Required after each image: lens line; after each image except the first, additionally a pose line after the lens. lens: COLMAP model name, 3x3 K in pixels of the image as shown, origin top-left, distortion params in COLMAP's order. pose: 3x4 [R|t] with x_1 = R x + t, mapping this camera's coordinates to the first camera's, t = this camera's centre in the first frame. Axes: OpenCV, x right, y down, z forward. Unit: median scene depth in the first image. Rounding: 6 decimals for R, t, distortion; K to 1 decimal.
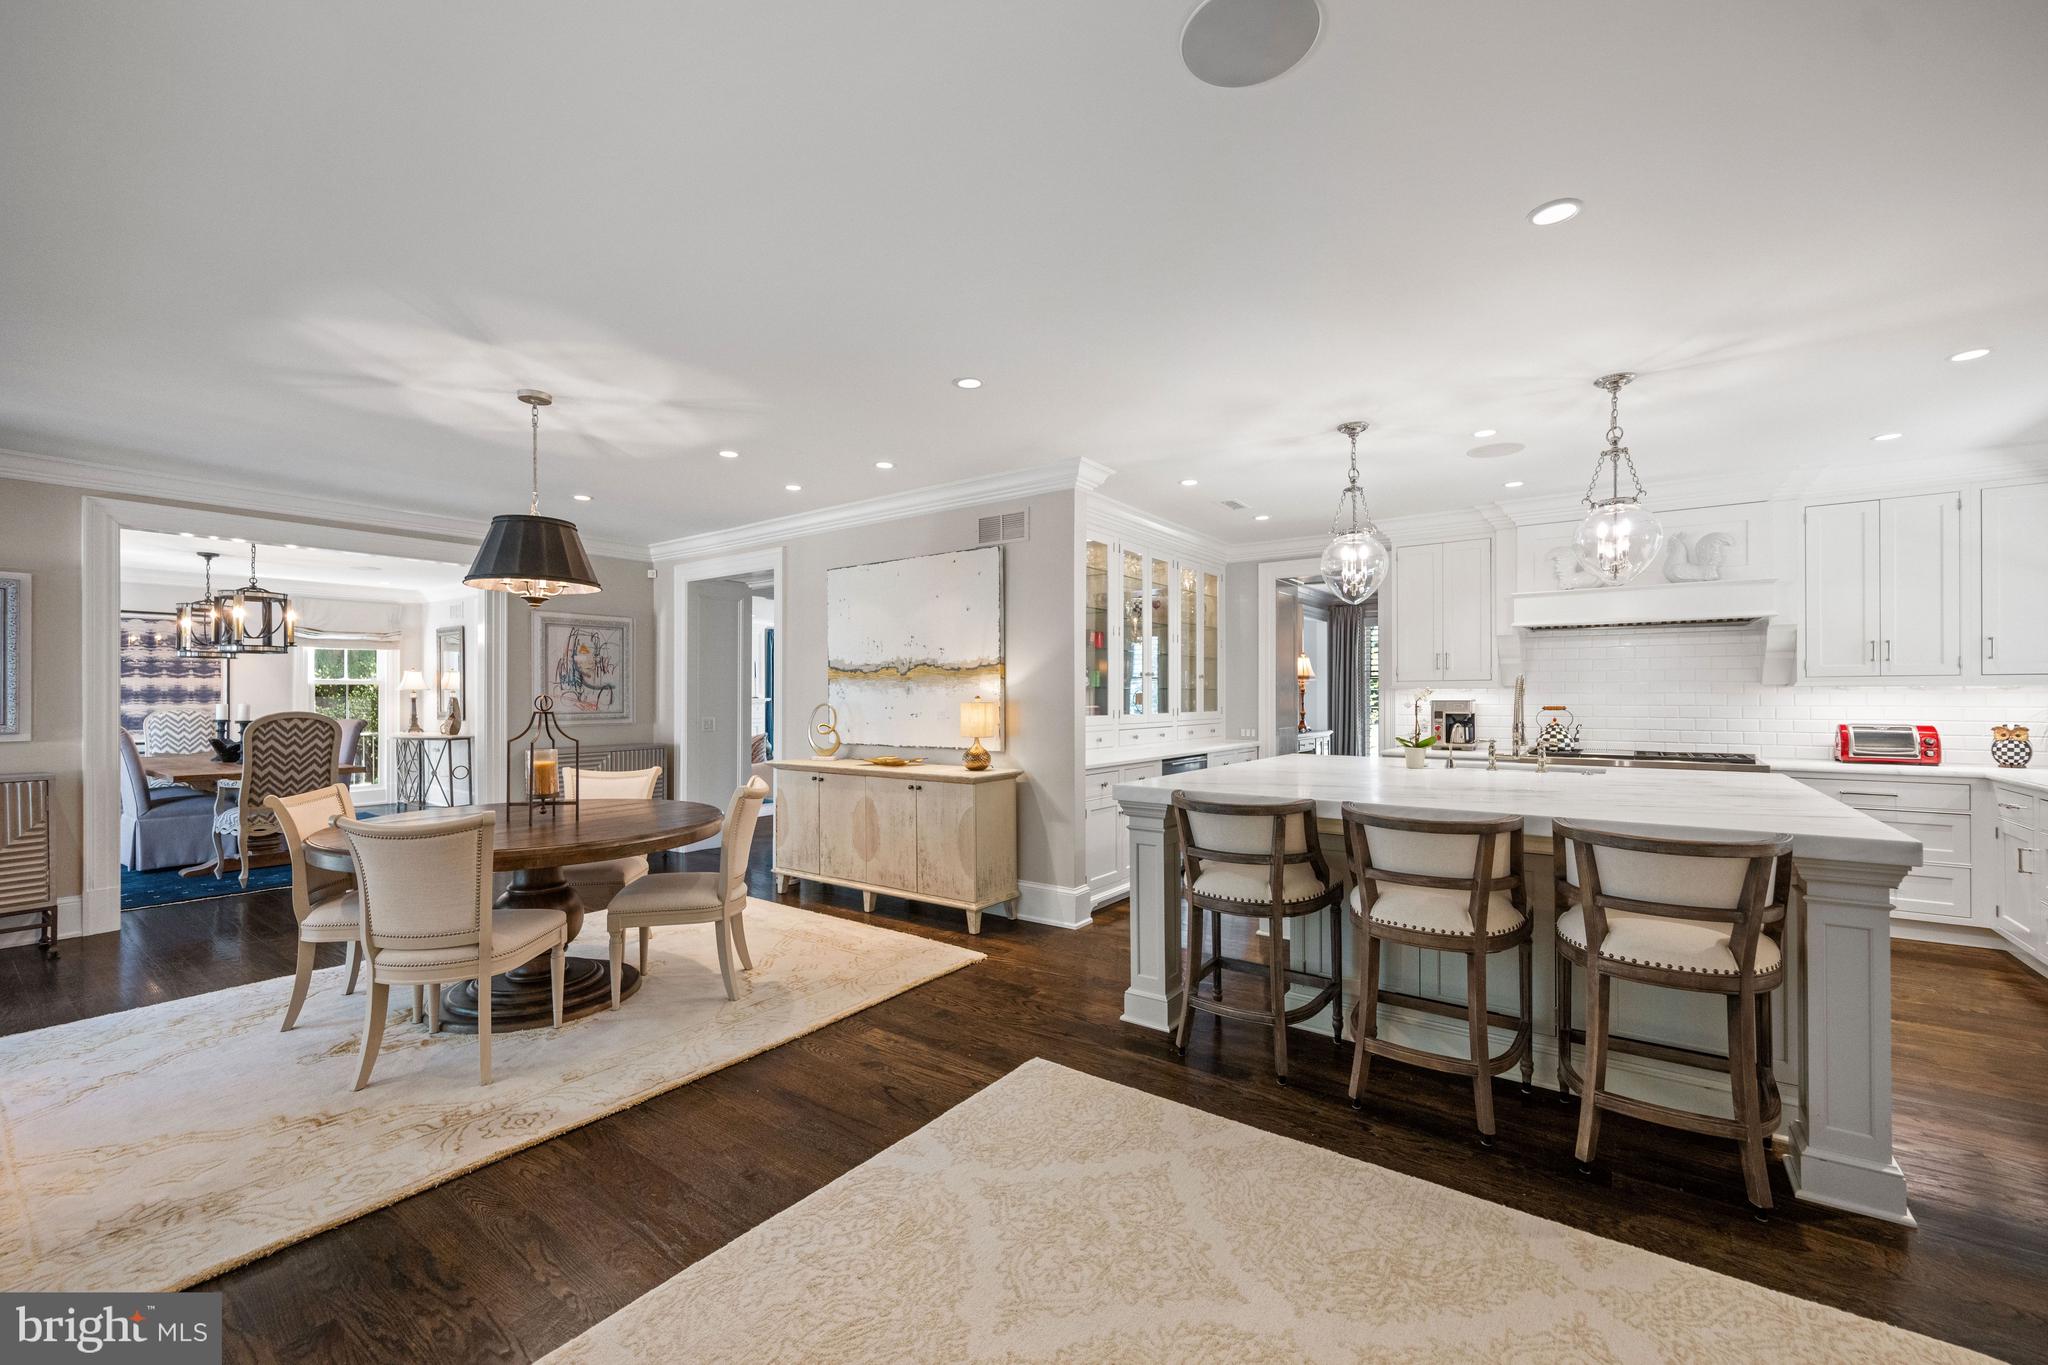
lens RADIAL K [[841.4, 0, 1027.1], [0, 841.4, 687.5], [0, 0, 1]] dist [0.001037, -0.000036]
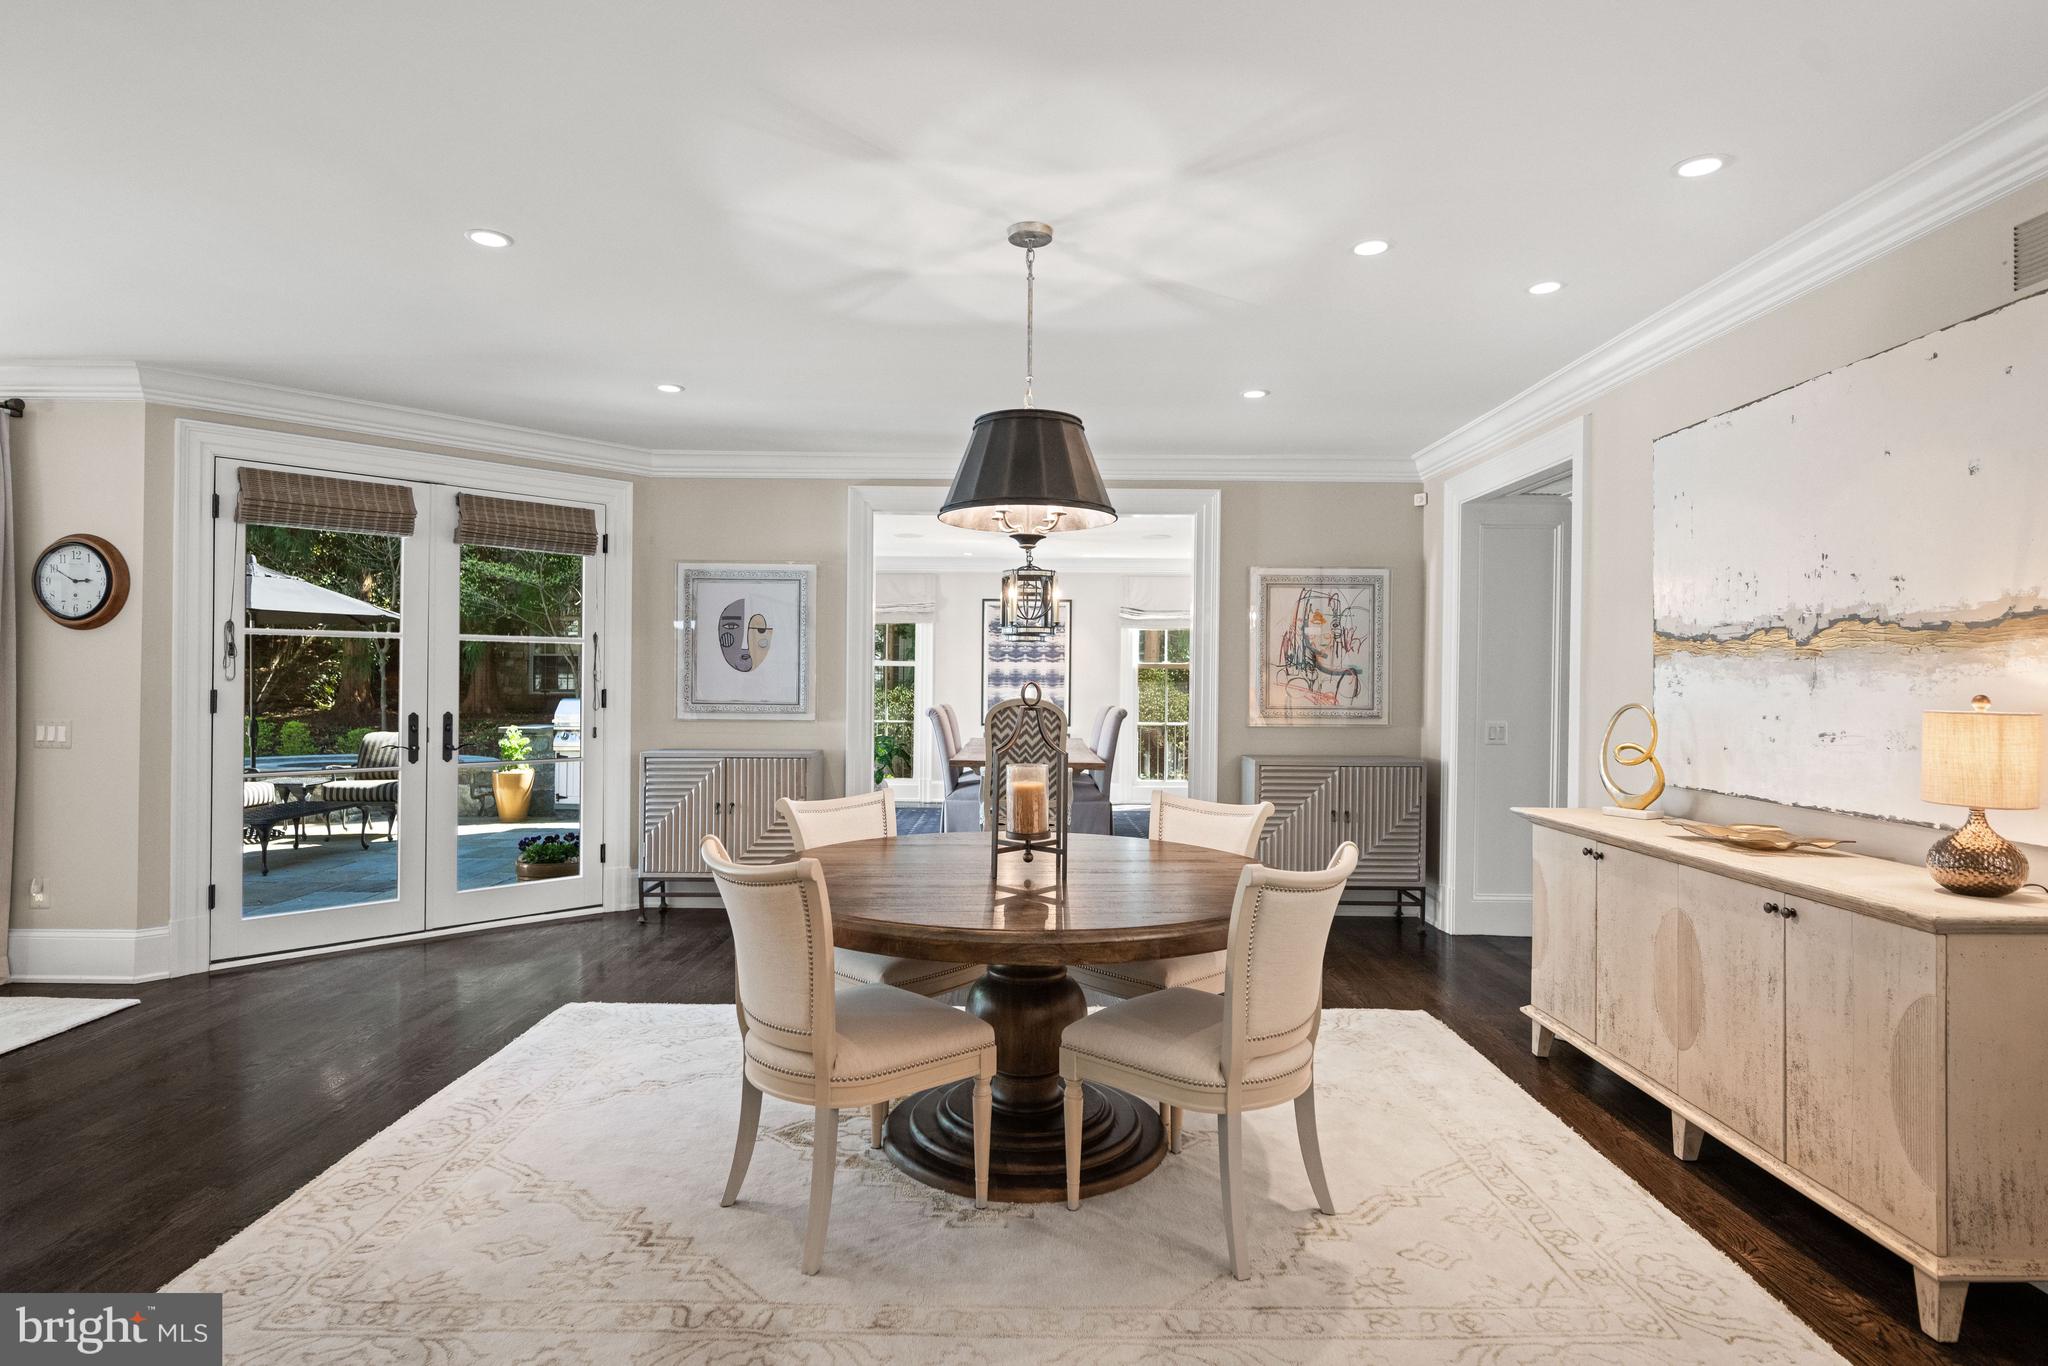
lens RADIAL K [[1076.5, 0, 1028.3], [0, 1076.5, 677.8], [0, 0, 1]] dist [0.004281, -0.001100]
pose [[0.587911, 0.006297, -0.808901, 0.083995], [-0.003386, 0.999980, 0.005324, 0.000832], [0.808918, -0.000391, 0.587921, 0.394851]]
